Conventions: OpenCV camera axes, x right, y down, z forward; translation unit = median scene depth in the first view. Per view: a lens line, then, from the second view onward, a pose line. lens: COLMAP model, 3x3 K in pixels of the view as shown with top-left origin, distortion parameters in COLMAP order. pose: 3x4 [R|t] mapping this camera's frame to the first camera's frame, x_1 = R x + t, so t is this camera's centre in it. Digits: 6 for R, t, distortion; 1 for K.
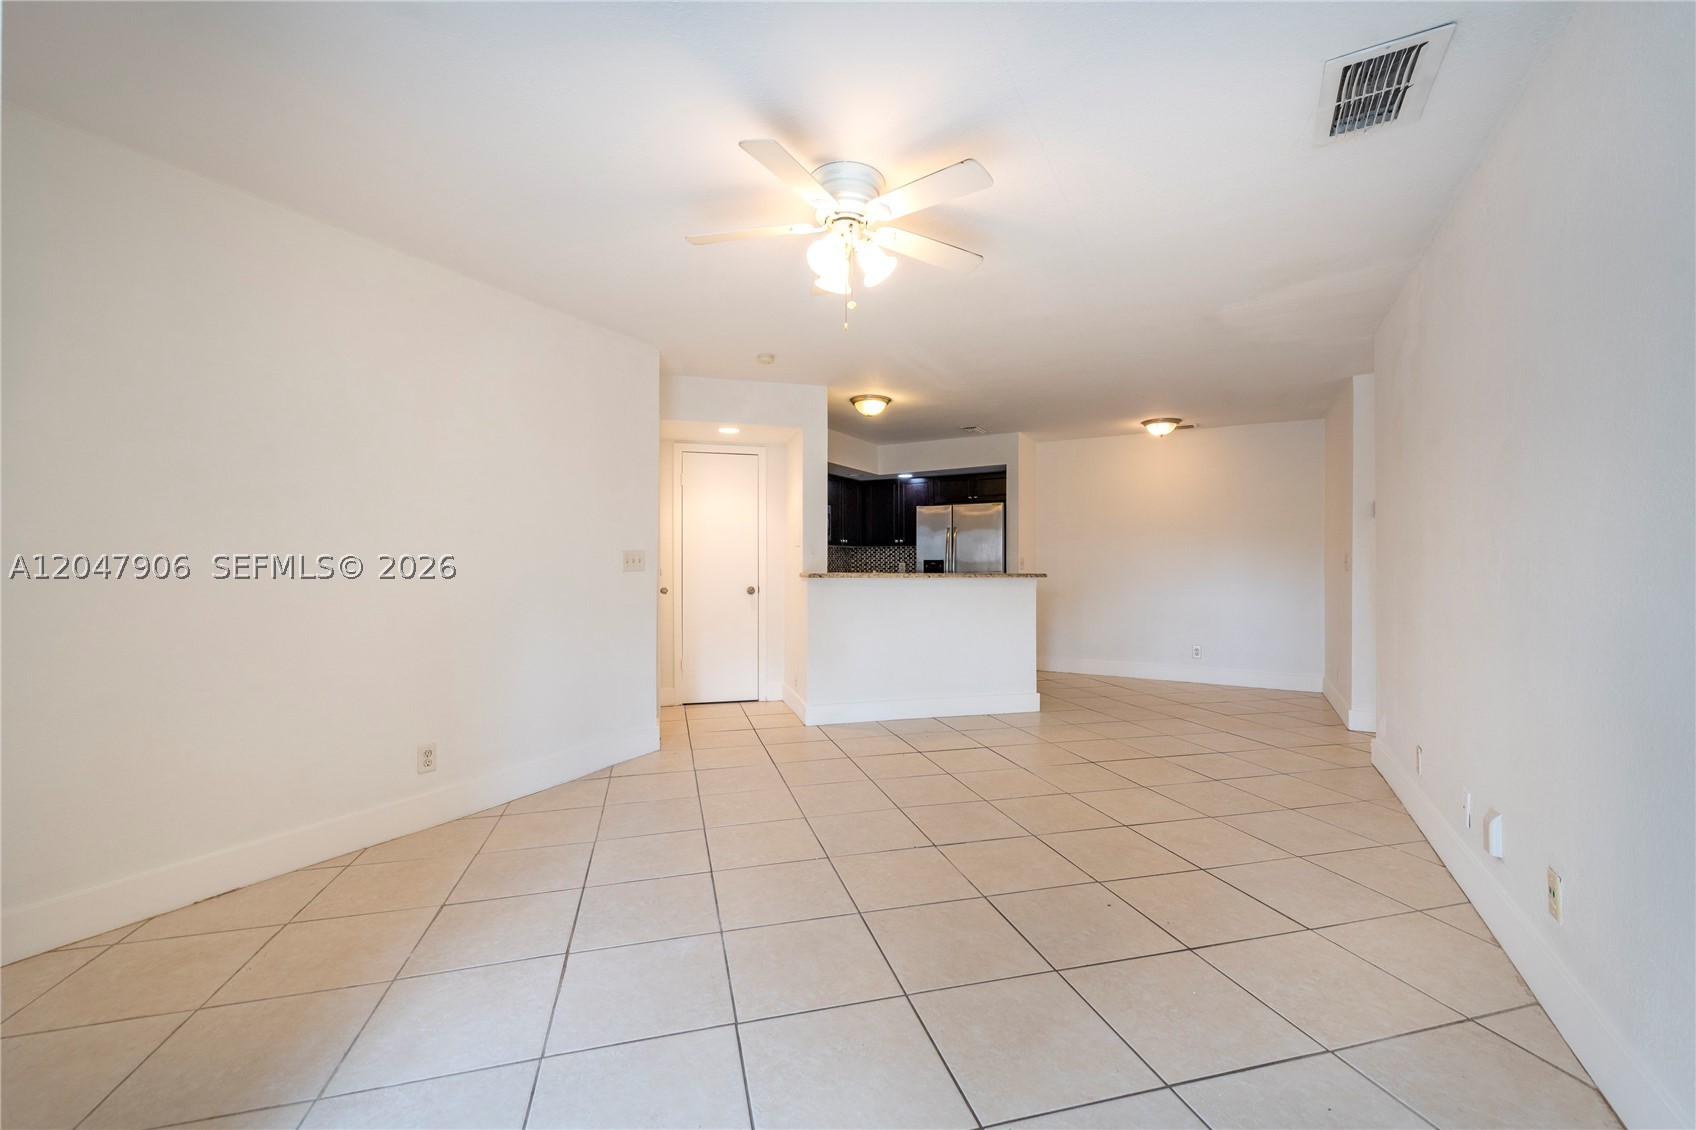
lens RADIAL K [[693.8, 0, 852.2], [0, 693.8, 549.9], [0, 0, 1]] dist [0.003229, -0.002111]
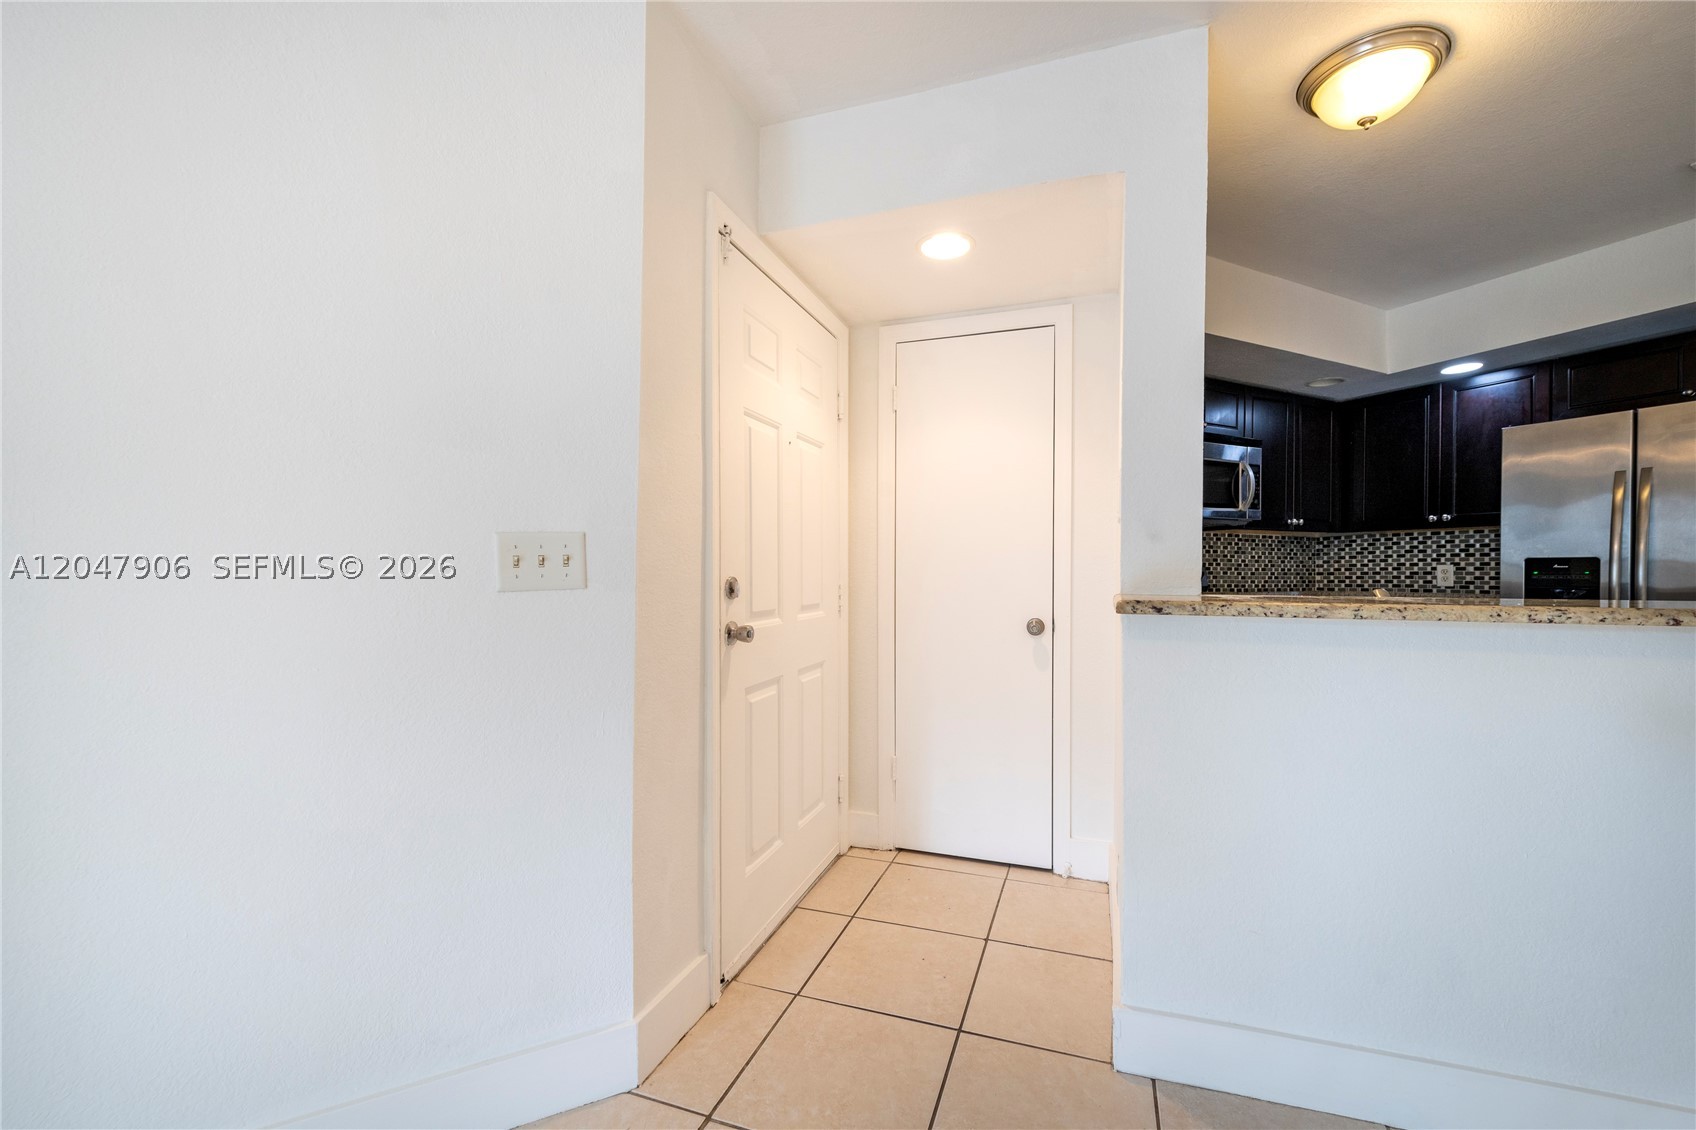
lens RADIAL K [[693.8, 0, 841.3], [0, 693.8, 571.3], [0, 0, 1]] dist [0.003229, -0.002111]
pose [[0.819576, 0.003387, -0.572961, 0.007367], [0.012450, 0.999641, 0.023717, 0.008175], [0.572835, -0.026571, 0.819240, 0.447001]]
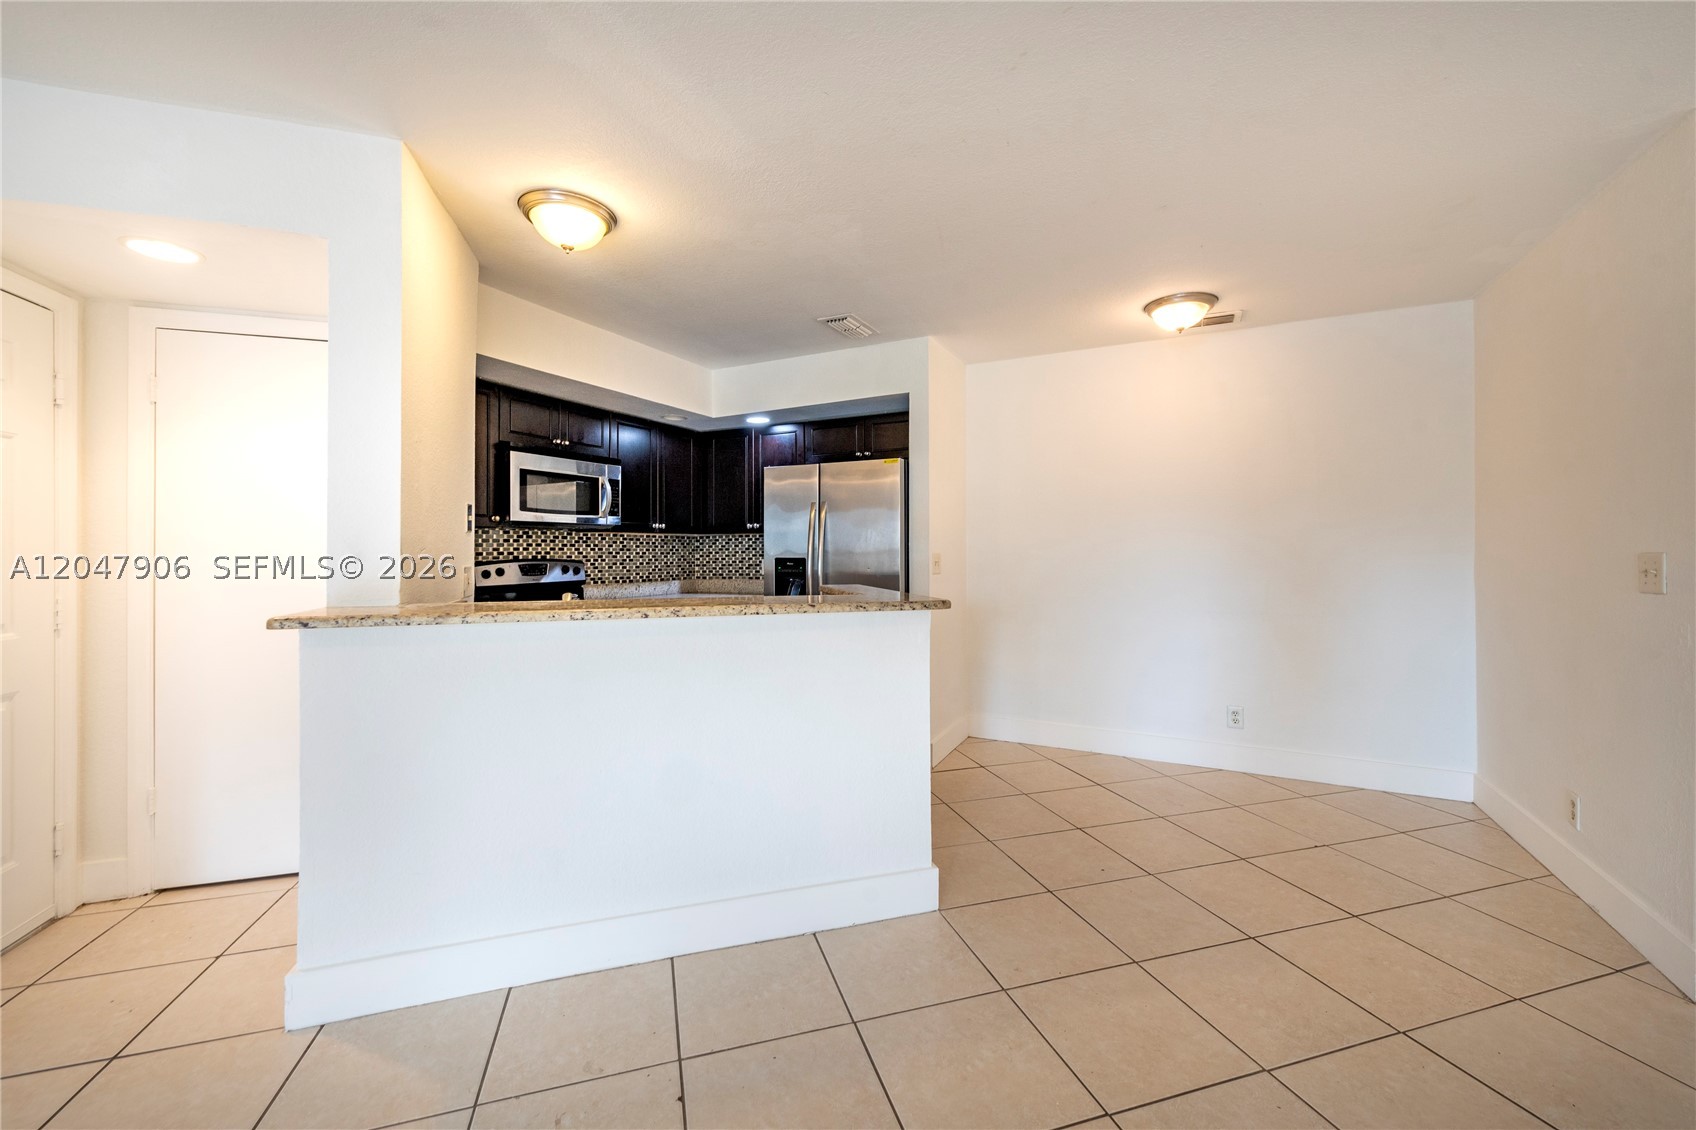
lens RADIAL K [[693.8, 0, 859.3], [0, 693.8, 543.0], [0, 0, 1]] dist [0.003229, -0.002111]
pose [[0.998513, -0.000918, 0.054505, 0.146244], [0.000148, 0.999900, 0.014137, -0.006393], [-0.054512, -0.014108, 0.998413, 0.414397]]
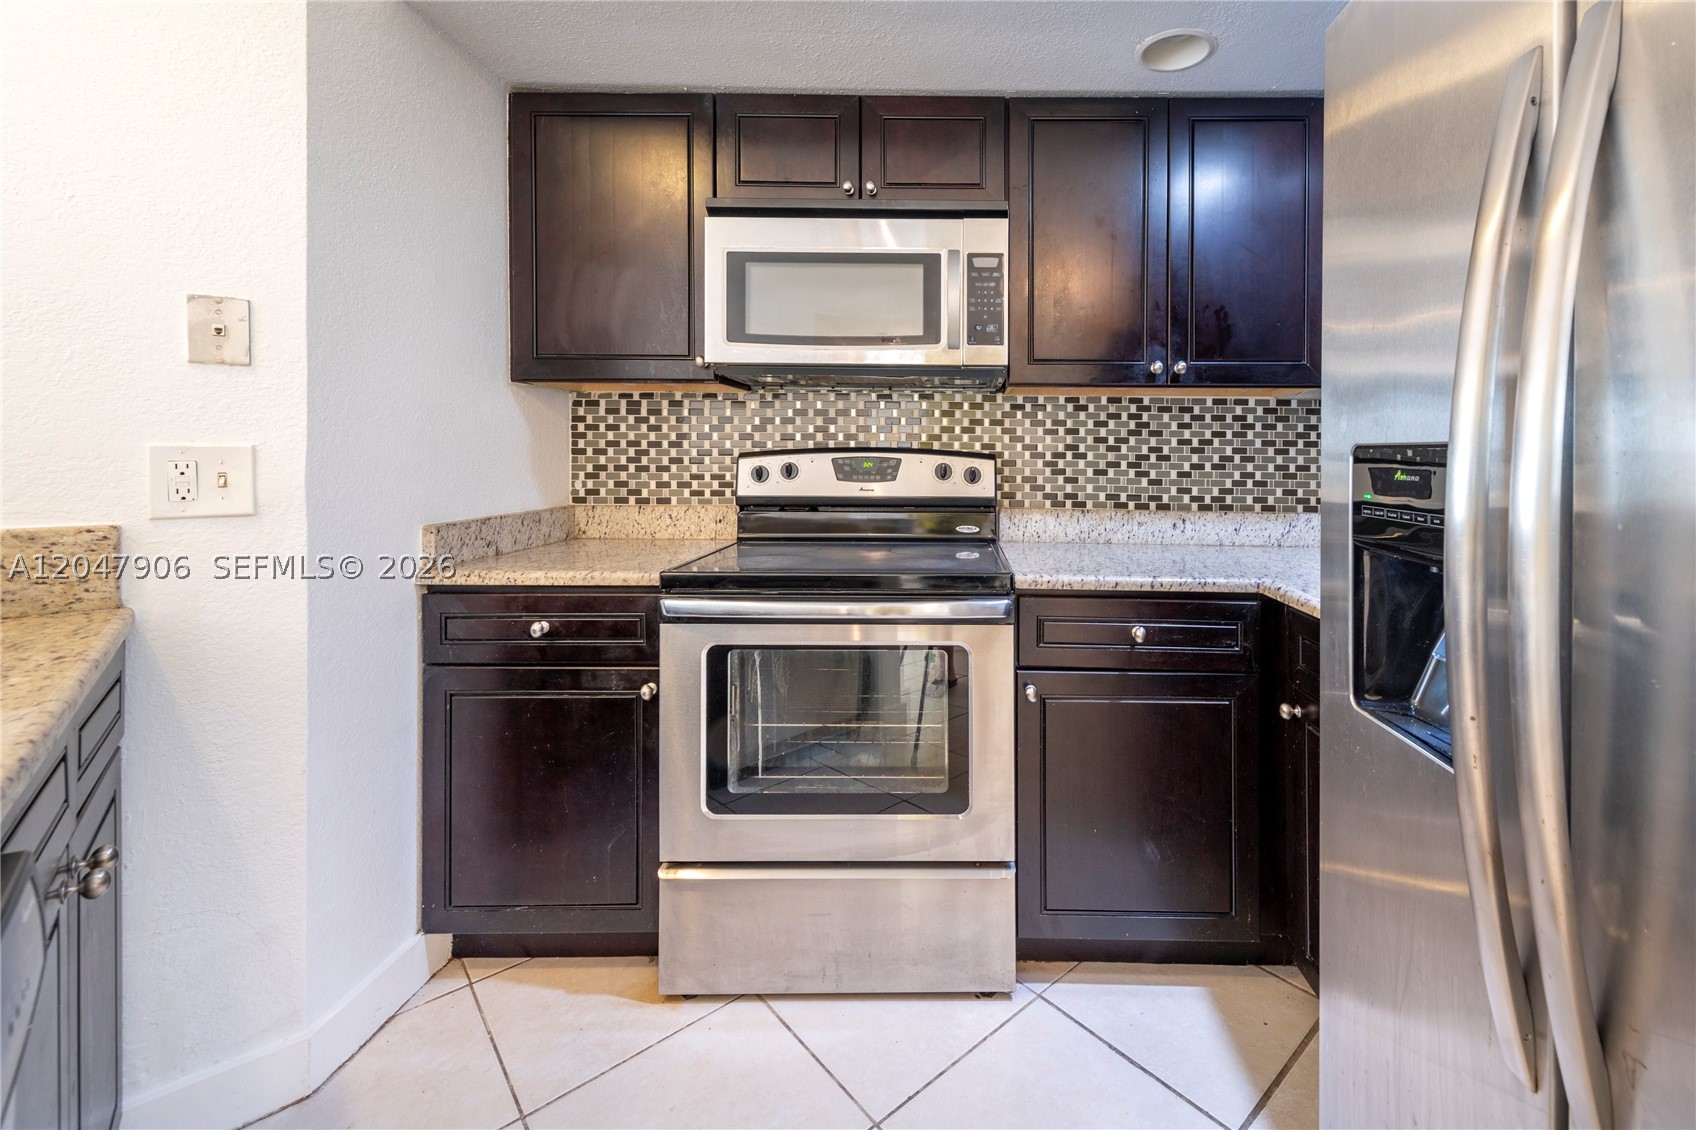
lens RADIAL K [[693.8, 0, 915.7], [0, 693.8, 454.0], [0, 0, 1]] dist [0.003229, -0.002111]
pose [[0.465842, 0.010137, -0.884810, 0.172098], [0.010079, 0.999809, 0.016761, 0.013523], [0.884810, -0.016726, 0.465651, 0.900782]]
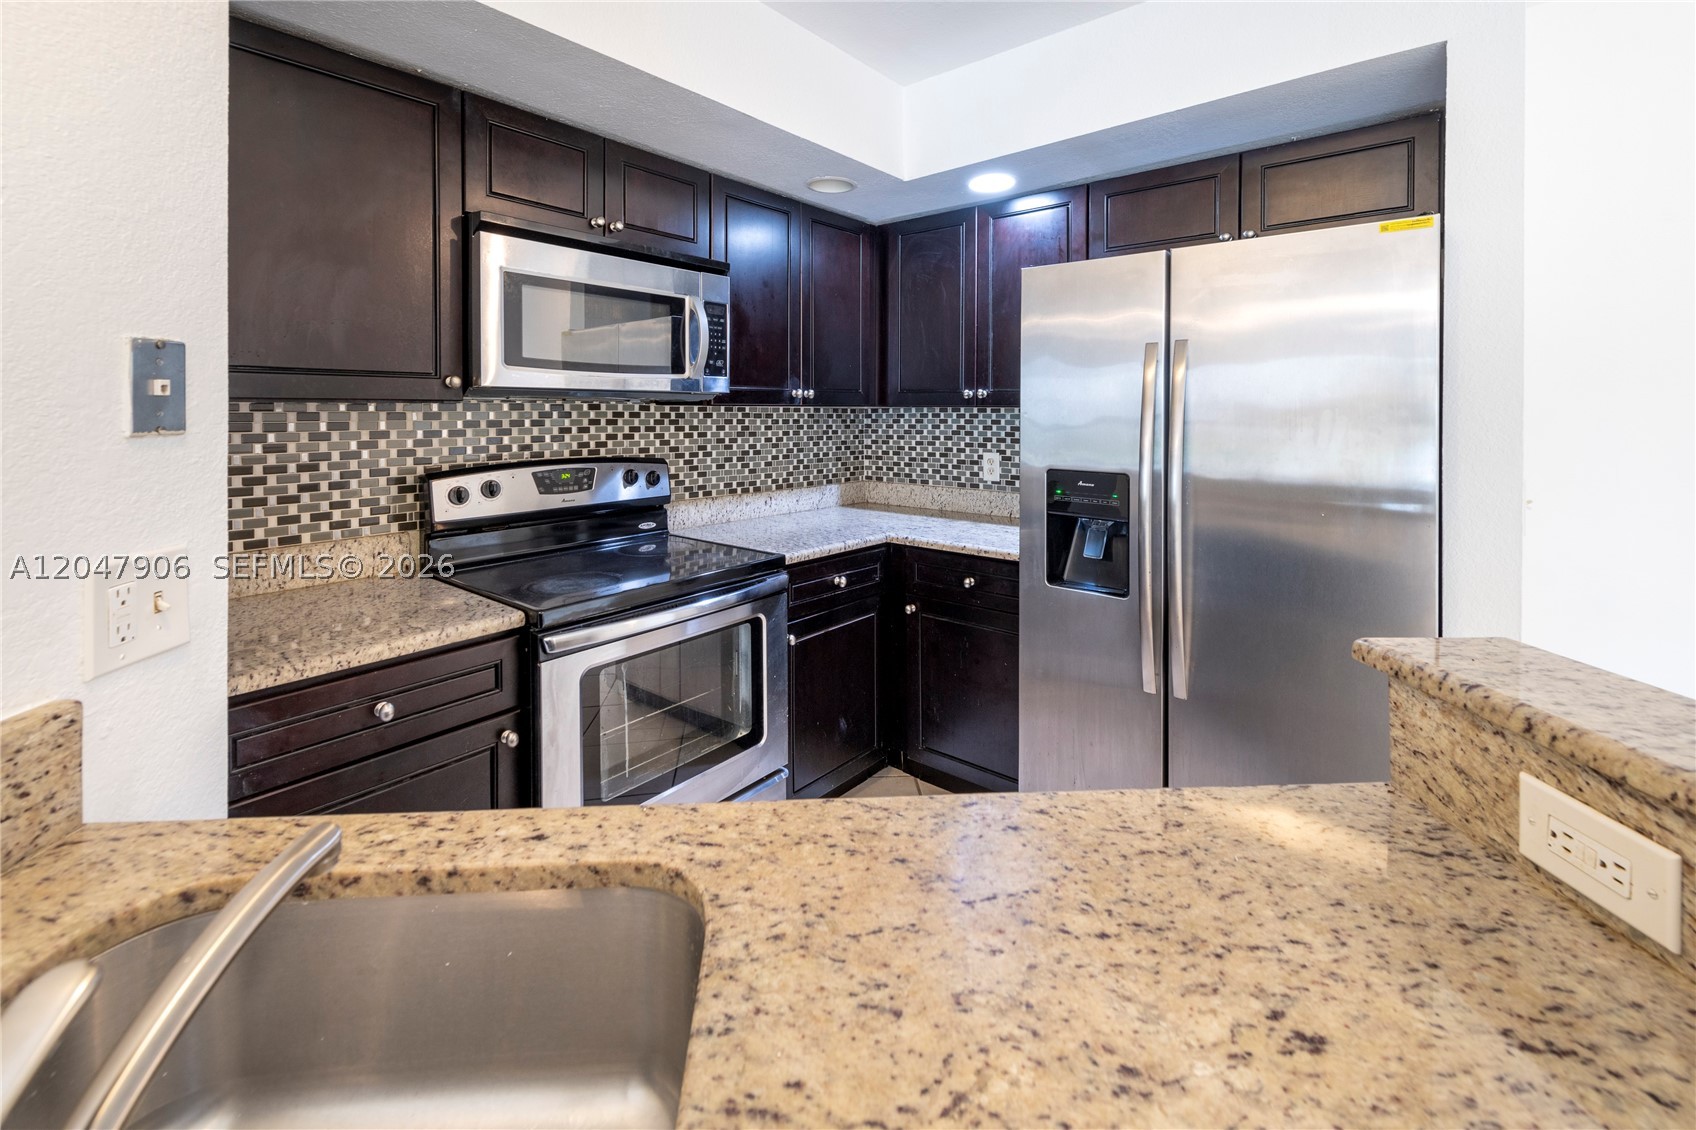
lens RADIAL K [[722.8, 0, 842.4], [0, 722.8, 405.7], [0, 0, 1]] dist [-0.015182, 0.001184]
pose [[0.981626, 0.008564, -0.190624, 0.080246], [-0.004510, 0.999755, 0.021692, -0.015409], [0.190763, -0.020433, 0.981423, 0.734554]]
